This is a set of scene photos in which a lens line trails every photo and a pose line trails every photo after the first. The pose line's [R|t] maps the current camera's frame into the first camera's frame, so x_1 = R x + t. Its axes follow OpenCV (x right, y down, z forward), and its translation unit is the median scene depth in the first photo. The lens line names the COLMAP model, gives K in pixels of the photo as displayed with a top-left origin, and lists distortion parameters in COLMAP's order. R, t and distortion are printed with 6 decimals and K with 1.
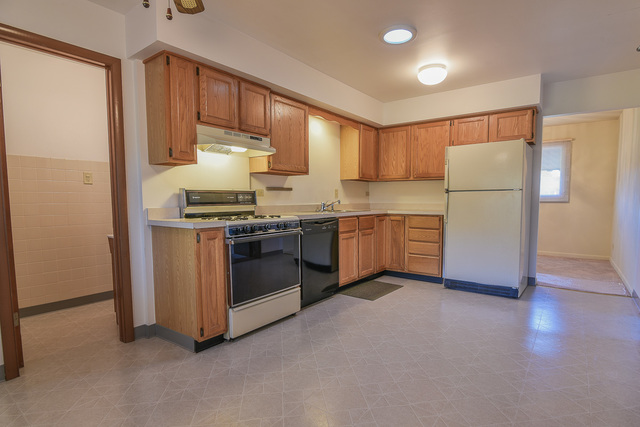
lens RADIAL K [[336.0, 0, 327.9], [0, 336.0, 227.2], [0, 0, 1]] dist [-0.004903, 0.000661]
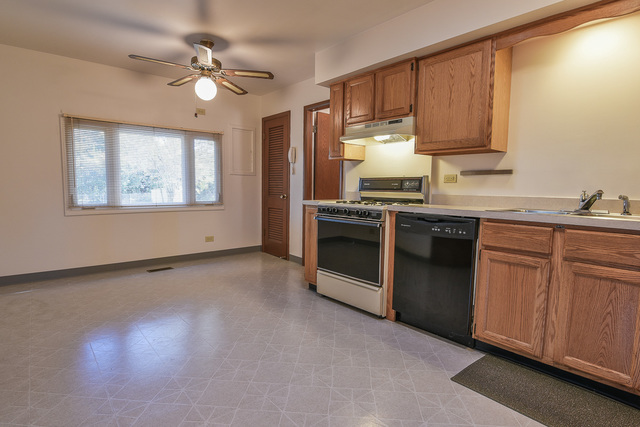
lens RADIAL K [[336.0, 0, 317.8], [0, 336.0, 215.4], [0, 0, 1]] dist [-0.004903, 0.000661]
pose [[-0.227609, 0.087789, -0.969787, 0.659900], [-0.091169, 0.989632, 0.110983, -0.074798], [0.969475, 0.113675, -0.217245, 0.869549]]
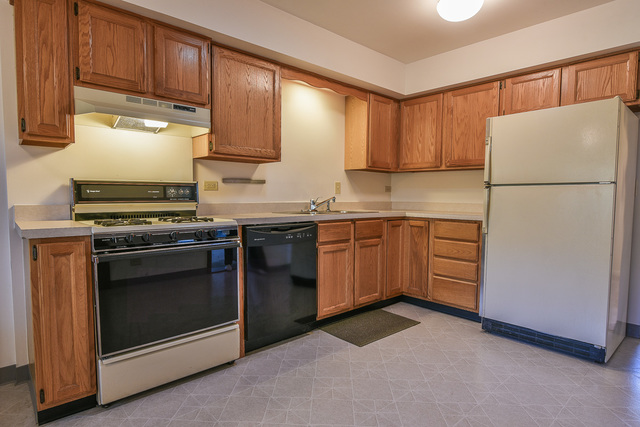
lens RADIAL K [[360.1, 0, 318.0], [0, 360.1, 220.5], [0, 0, 1]] dist [-0.006770, -0.002681]
pose [[0.981073, 0.023538, -0.192203, 0.179755], [-0.026146, 0.999597, -0.011045, -0.023743], [0.191866, 0.015861, 0.981293, 0.267916]]
